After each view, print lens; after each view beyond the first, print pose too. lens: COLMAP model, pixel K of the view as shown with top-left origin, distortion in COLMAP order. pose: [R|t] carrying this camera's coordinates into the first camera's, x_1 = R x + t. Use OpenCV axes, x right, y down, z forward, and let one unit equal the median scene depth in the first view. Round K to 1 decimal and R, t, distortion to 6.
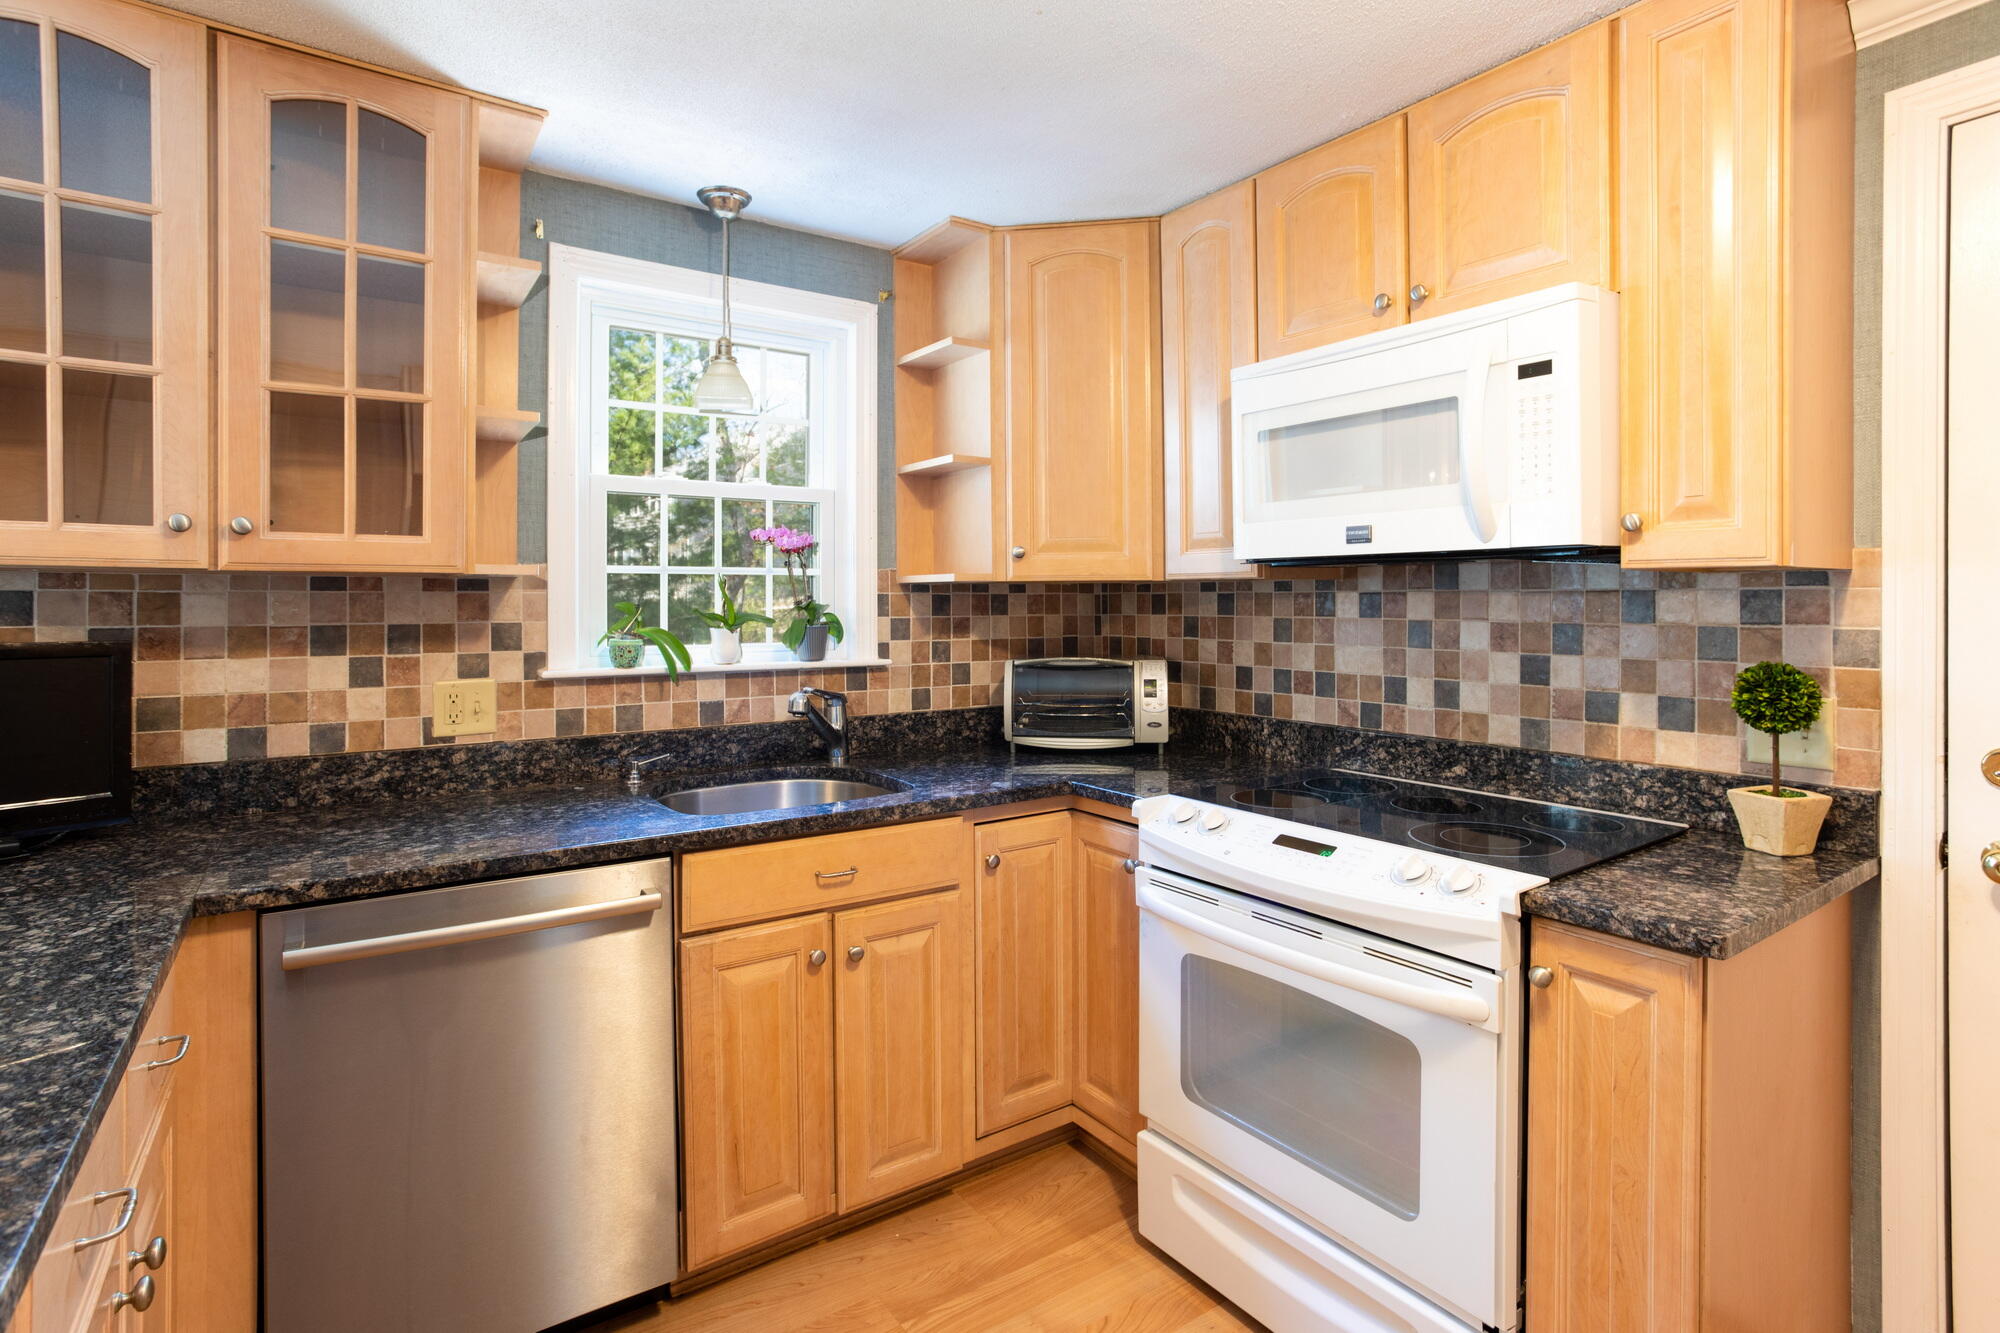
lens RADIAL K [[995.4, 0, 1005.1], [0, 995.4, 603.5], [0, 0, 1]] dist [-0.021523, 0.005002]
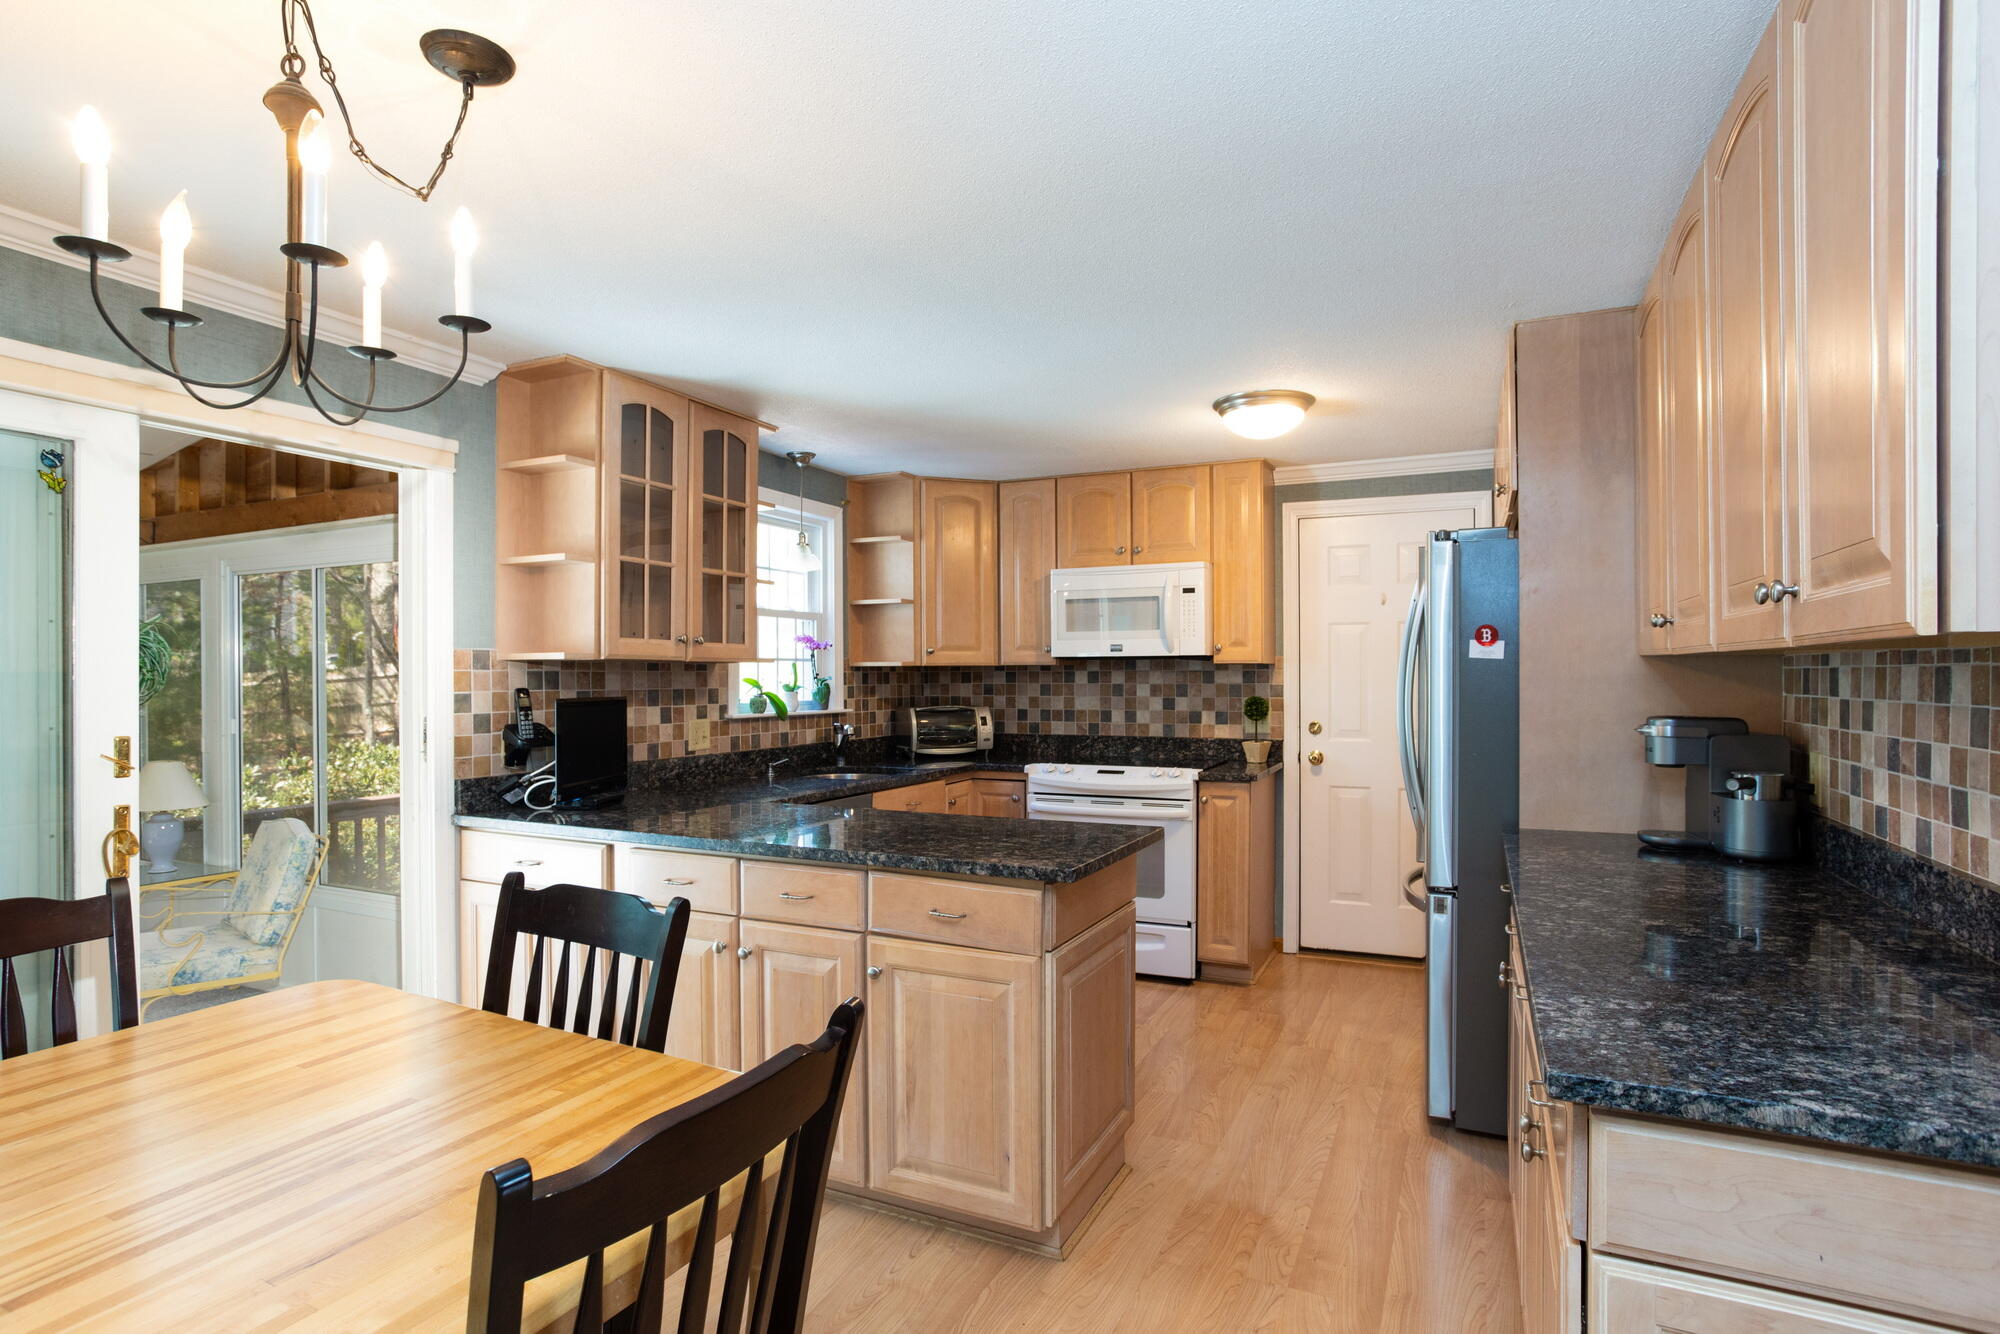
lens RADIAL K [[995.4, 0, 997.8], [0, 995.4, 685.8], [0, 0, 1]] dist [-0.021523, 0.005002]
pose [[0.869710, -0.006775, 0.493517, -1.011914], [0.003999, 0.999970, 0.006680, 0.005049], [-0.493548, -0.003836, 0.869710, -0.895141]]
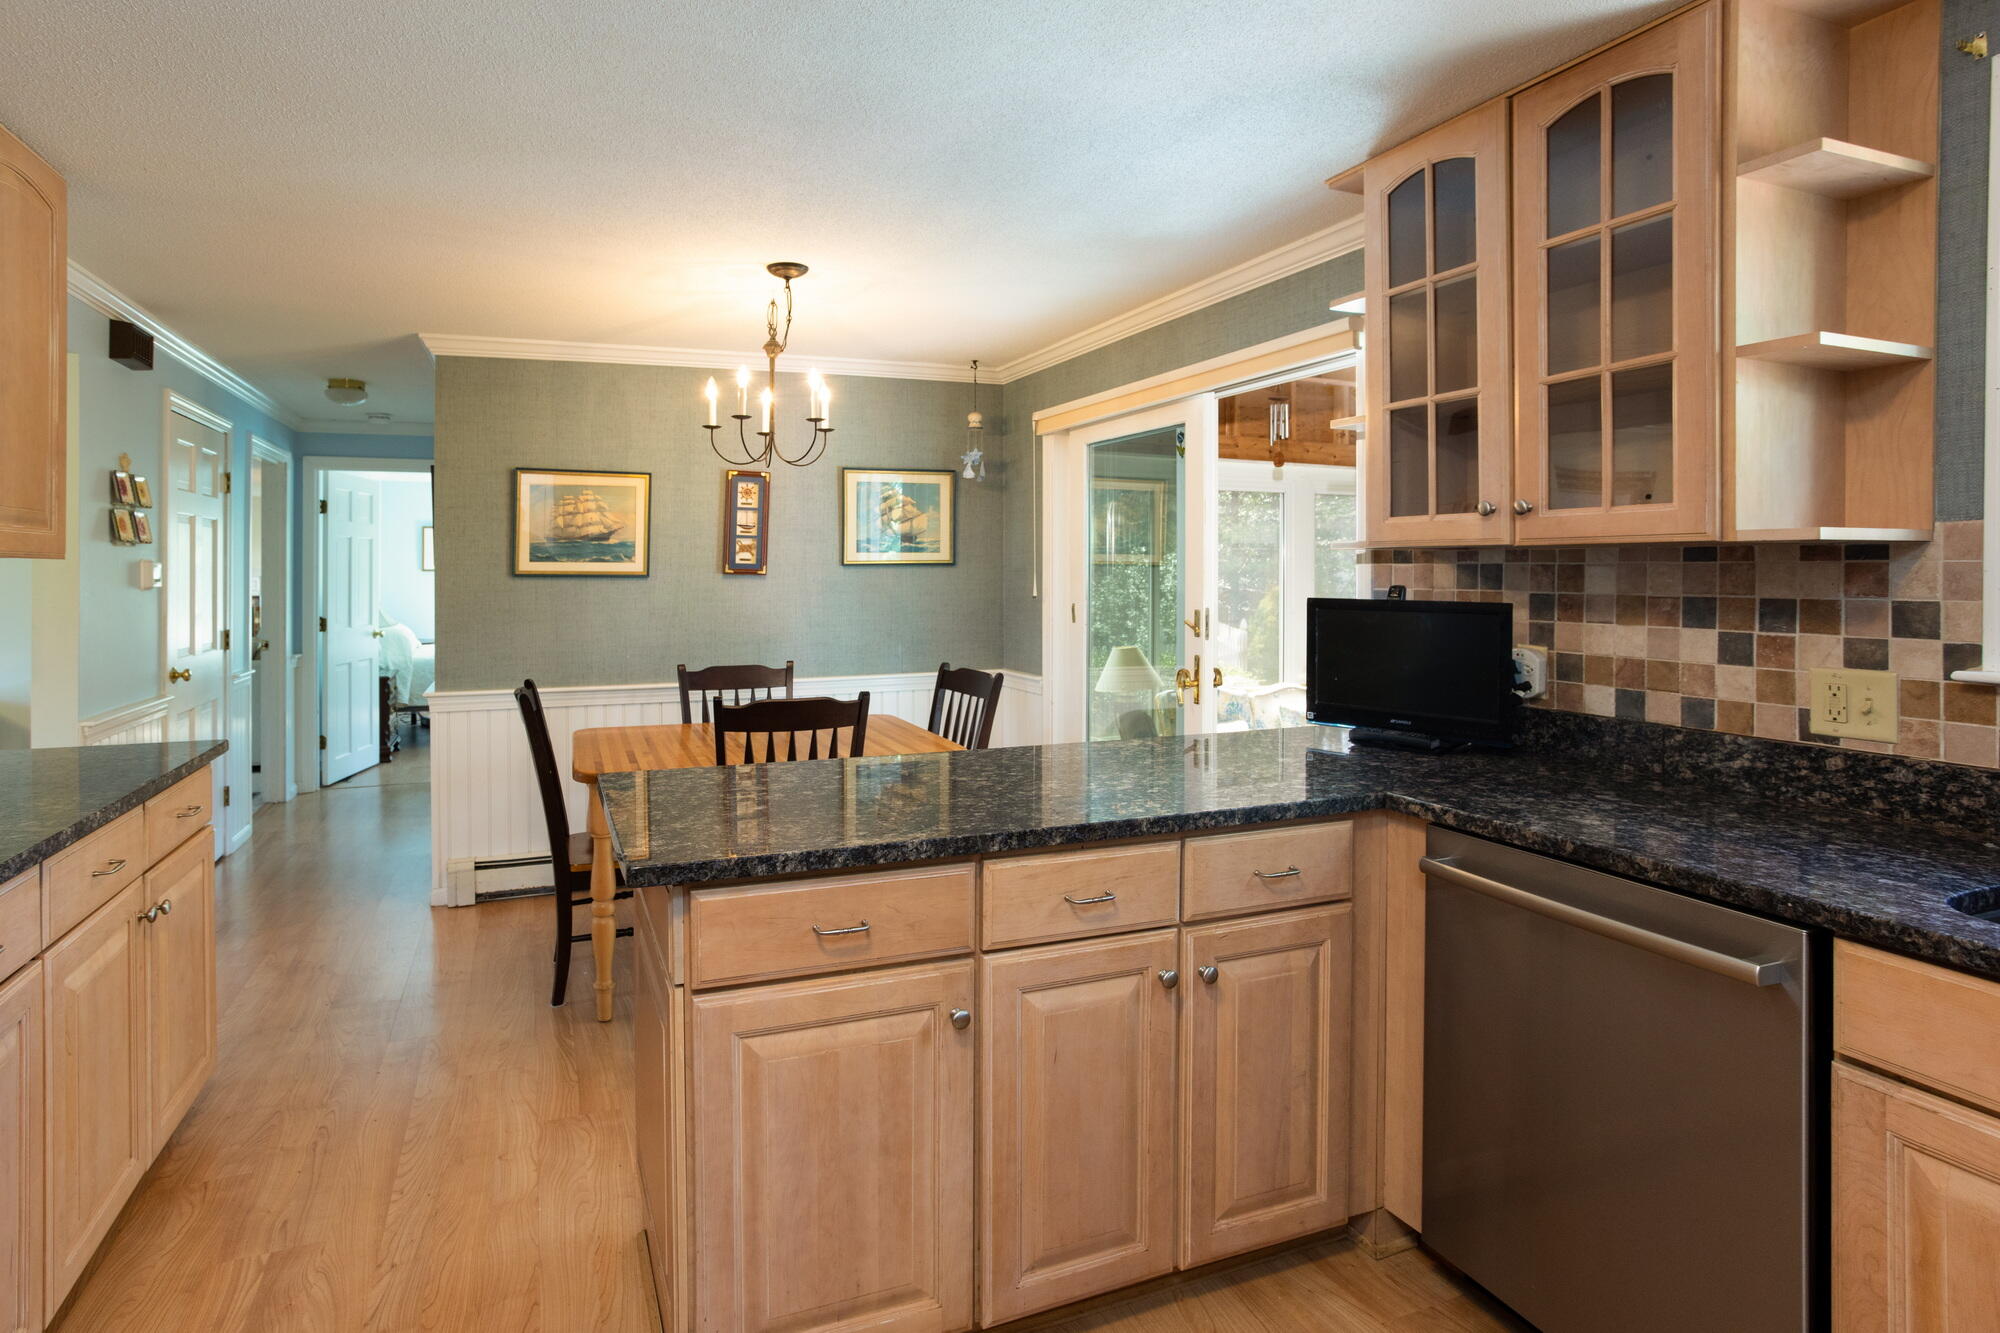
lens RADIAL K [[995.4, 0, 912.8], [0, 995.4, 568.2], [0, 0, 1]] dist [-0.021523, 0.005002]
pose [[-0.242674, -0.001803, -0.970106, 0.432896], [-0.003796, 0.999992, -0.000909, -0.002312], [0.970101, 0.003461, -0.242679, 0.469645]]
